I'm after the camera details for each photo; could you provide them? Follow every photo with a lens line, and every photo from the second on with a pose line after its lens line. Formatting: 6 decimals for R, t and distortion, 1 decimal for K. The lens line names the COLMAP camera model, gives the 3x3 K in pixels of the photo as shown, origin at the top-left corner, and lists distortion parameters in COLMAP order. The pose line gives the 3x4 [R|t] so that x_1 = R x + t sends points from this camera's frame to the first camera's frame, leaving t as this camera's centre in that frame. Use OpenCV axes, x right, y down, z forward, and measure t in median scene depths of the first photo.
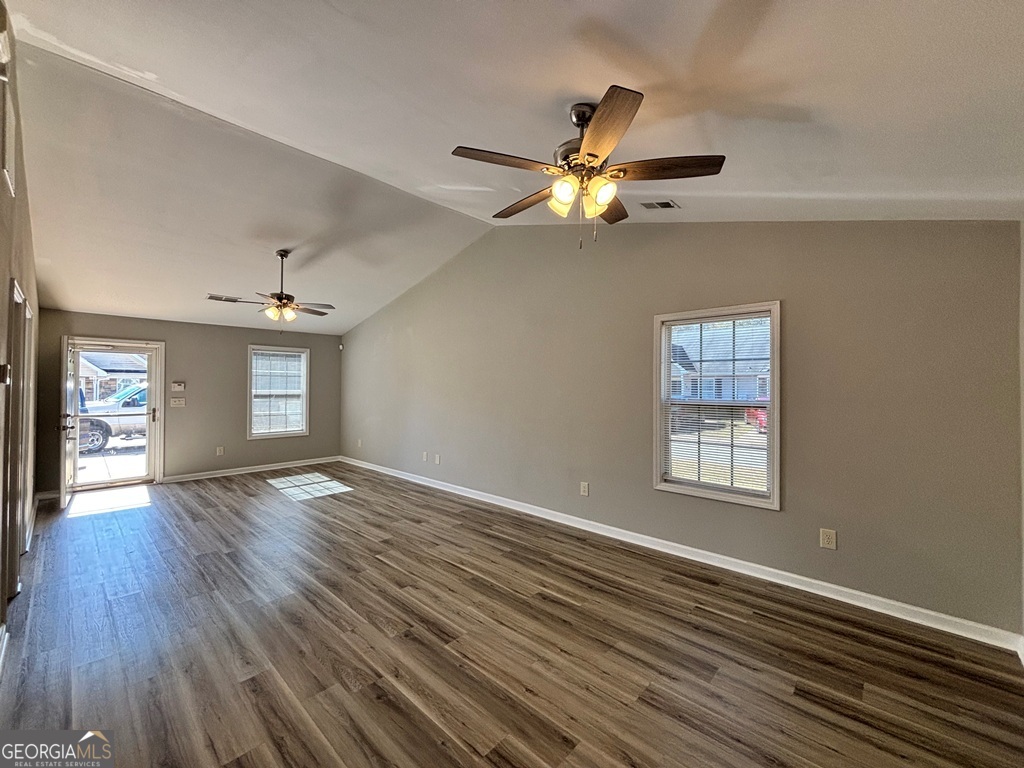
lens RADIAL K [[417.6, 0, 515.1], [0, 417.6, 384.5], [0, 0, 1]] dist [0.000221, 0.002143]
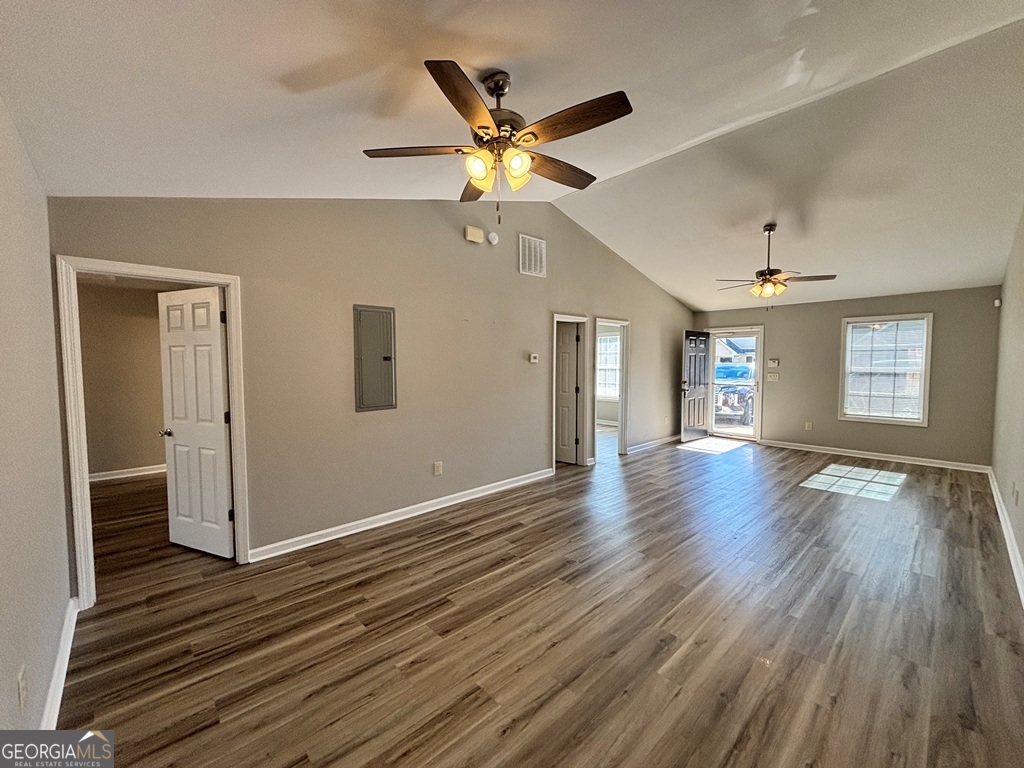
lens RADIAL K [[417.6, 0, 513.4], [0, 417.6, 388.2], [0, 0, 1]] dist [0.000221, 0.002143]
pose [[-0.065216, 0.061141, -0.995996, 0.576734], [0.004211, 0.998129, 0.060996, 0.001576], [0.997862, -0.000216, -0.065351, 0.544693]]
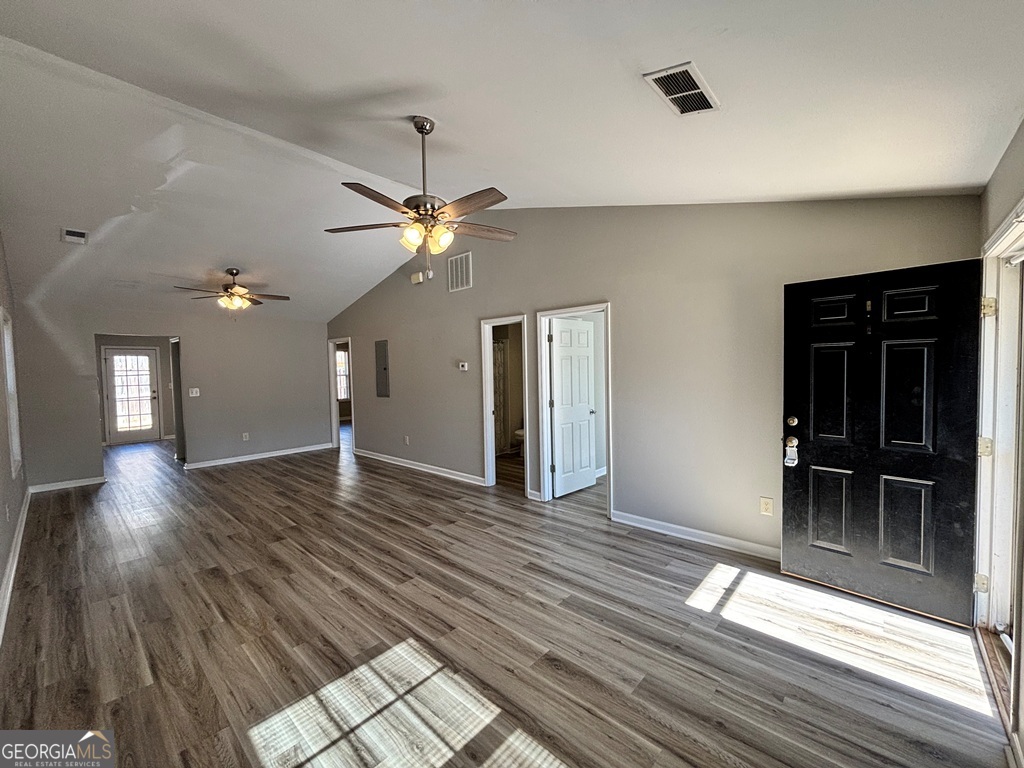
lens RADIAL K [[417.6, 0, 509.4], [0, 417.6, 386.4], [0, 0, 1]] dist [0.000221, 0.002143]
pose [[-0.999876, 0.015733, 0.000447, -0.795424], [0.015738, 0.999002, 0.041795, -0.001100], [0.000211, 0.041797, -0.999126, 1.835038]]
